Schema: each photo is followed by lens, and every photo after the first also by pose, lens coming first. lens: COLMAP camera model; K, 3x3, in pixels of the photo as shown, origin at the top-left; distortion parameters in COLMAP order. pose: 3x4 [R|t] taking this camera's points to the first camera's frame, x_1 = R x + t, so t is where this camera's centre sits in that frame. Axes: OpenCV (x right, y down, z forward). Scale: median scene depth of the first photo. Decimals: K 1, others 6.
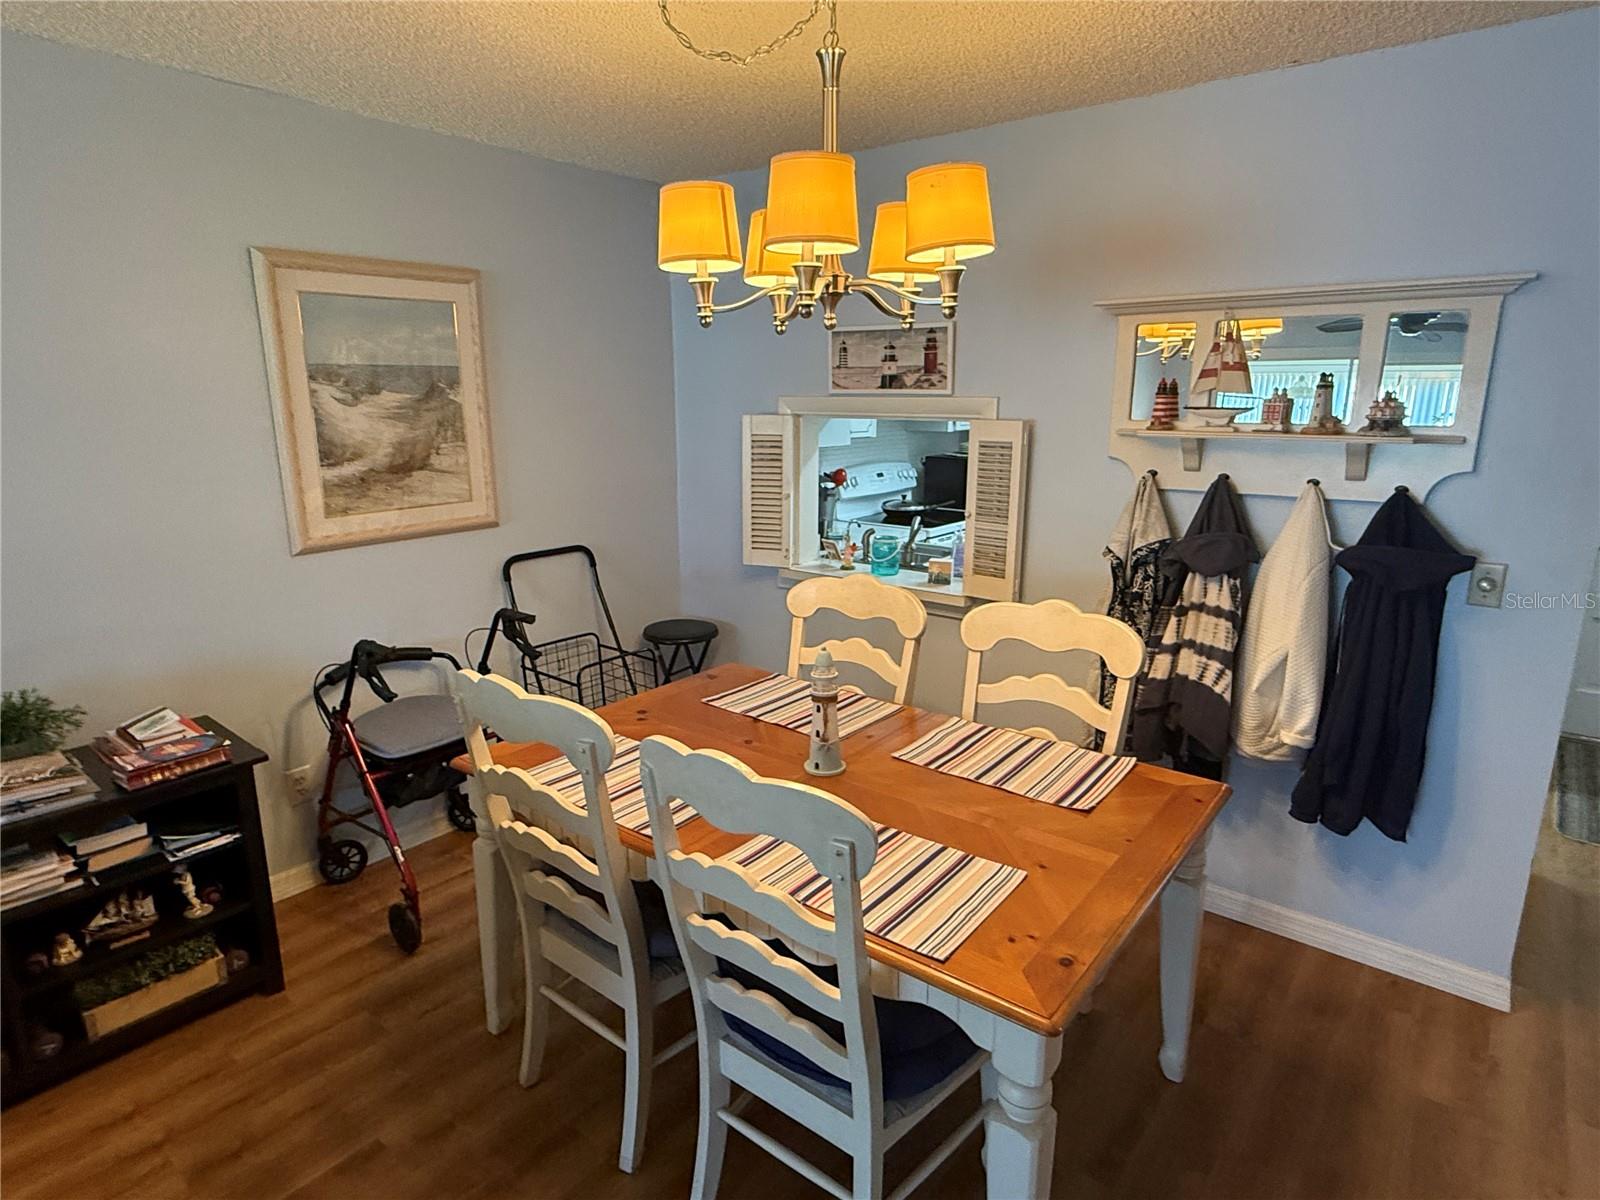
lens RADIAL K [[887.9, 0, 799.2], [0, 887.9, 603.2], [0, 0, 1]] dist [-0.001462, 0.000518]
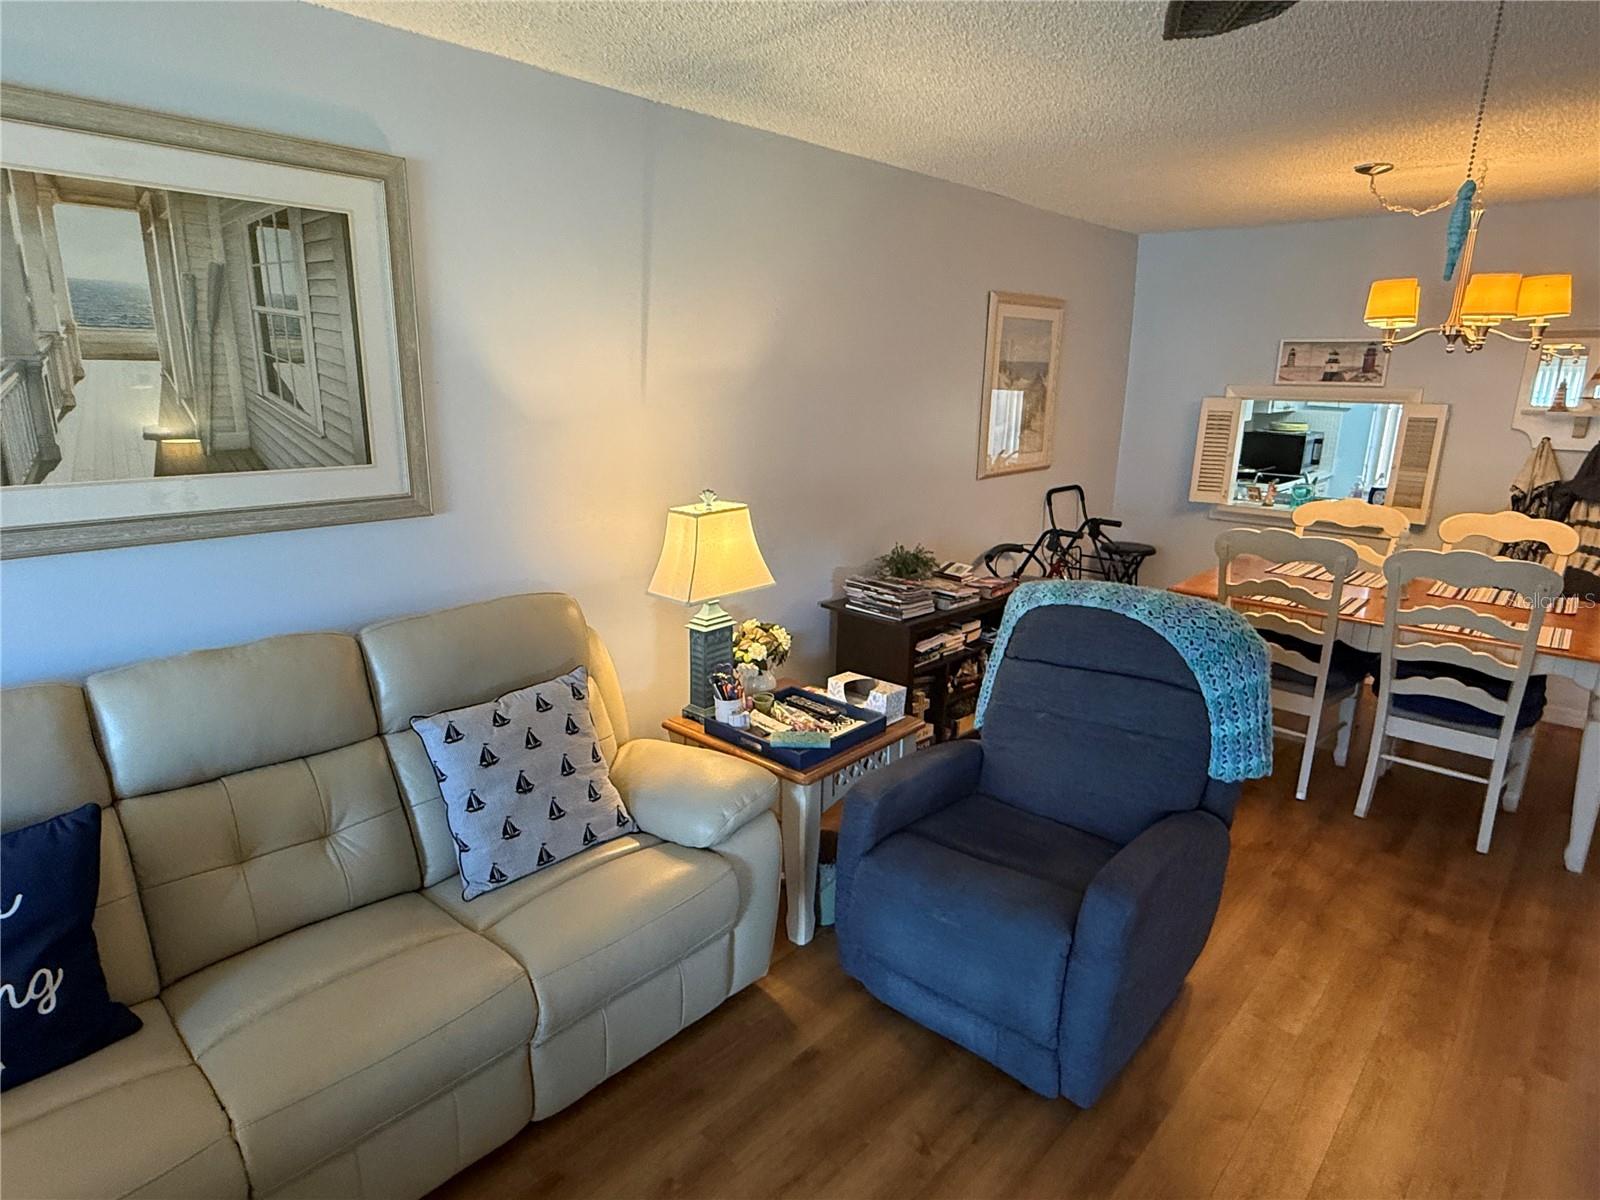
lens RADIAL K [[887.9, 0, 799.1], [0, 887.9, 599.3], [0, 0, 1]] dist [-0.001462, 0.000518]
pose [[0.997035, 0.033708, -0.069169, -0.700782], [-0.032665, 0.999336, 0.016150, 0.134907], [0.069667, -0.013843, 0.997474, -0.579065]]
